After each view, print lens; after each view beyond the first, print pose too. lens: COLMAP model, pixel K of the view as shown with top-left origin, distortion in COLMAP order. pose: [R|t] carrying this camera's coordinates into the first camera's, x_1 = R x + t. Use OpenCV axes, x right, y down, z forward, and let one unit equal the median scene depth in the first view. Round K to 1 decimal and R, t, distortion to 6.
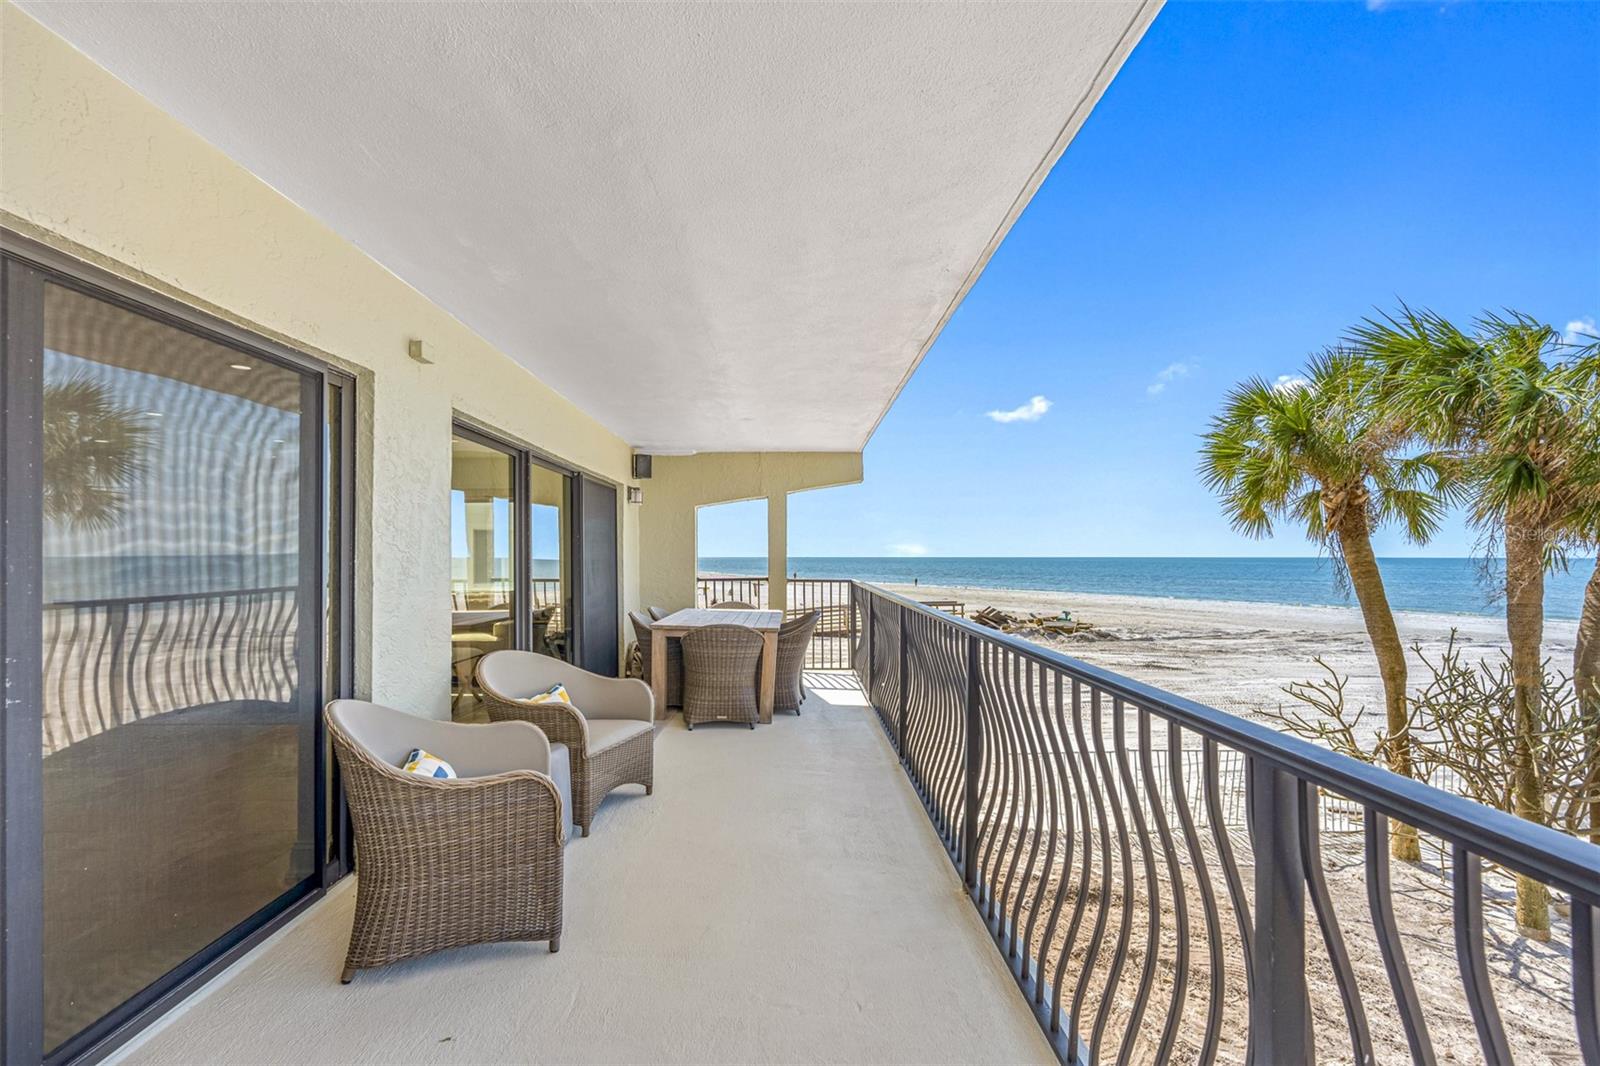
lens RADIAL K [[718.9, 0, 791.8], [0, 718.9, 533.2], [0, 0, 1]] dist [-0.004619, 0.000743]
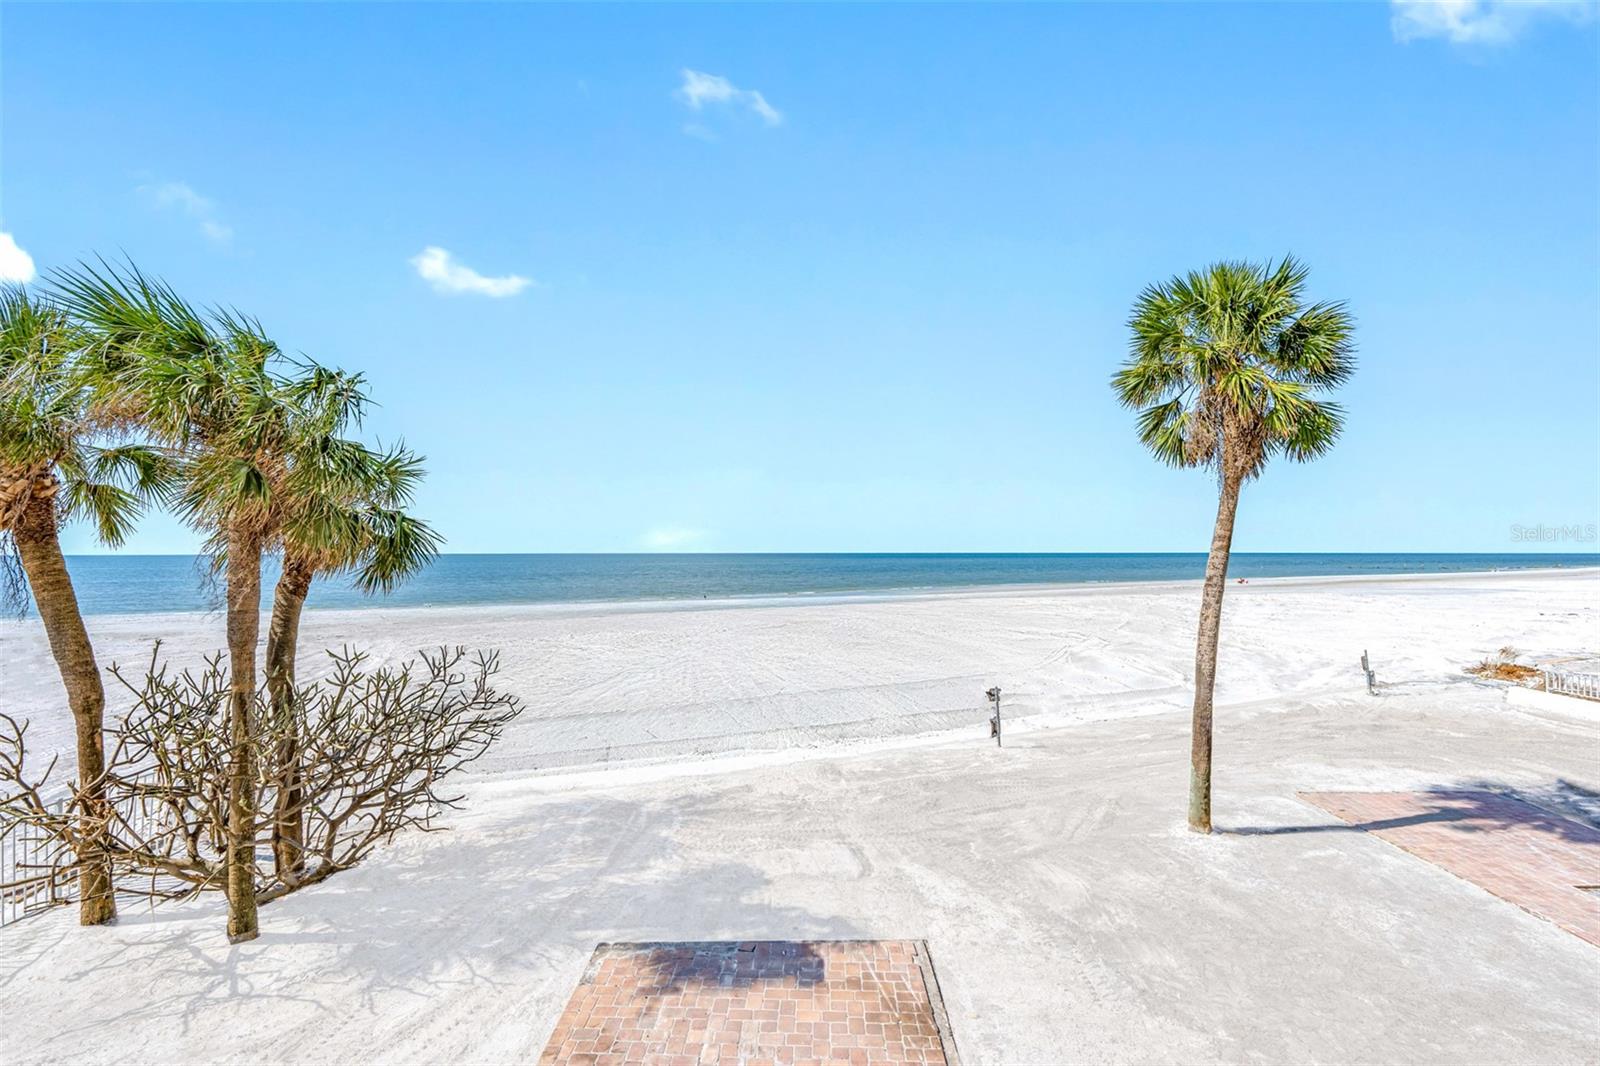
lens RADIAL K [[718.9, 0, 797.9], [0, 718.9, 538.5], [0, 0, 1]] dist [-0.004619, 0.000743]
pose [[0.040587, 0.018686, 0.999001, 0.049714], [-0.026815, 0.999485, -0.017606, -0.004563], [-0.998816, -0.026074, 0.041067, 0.189227]]
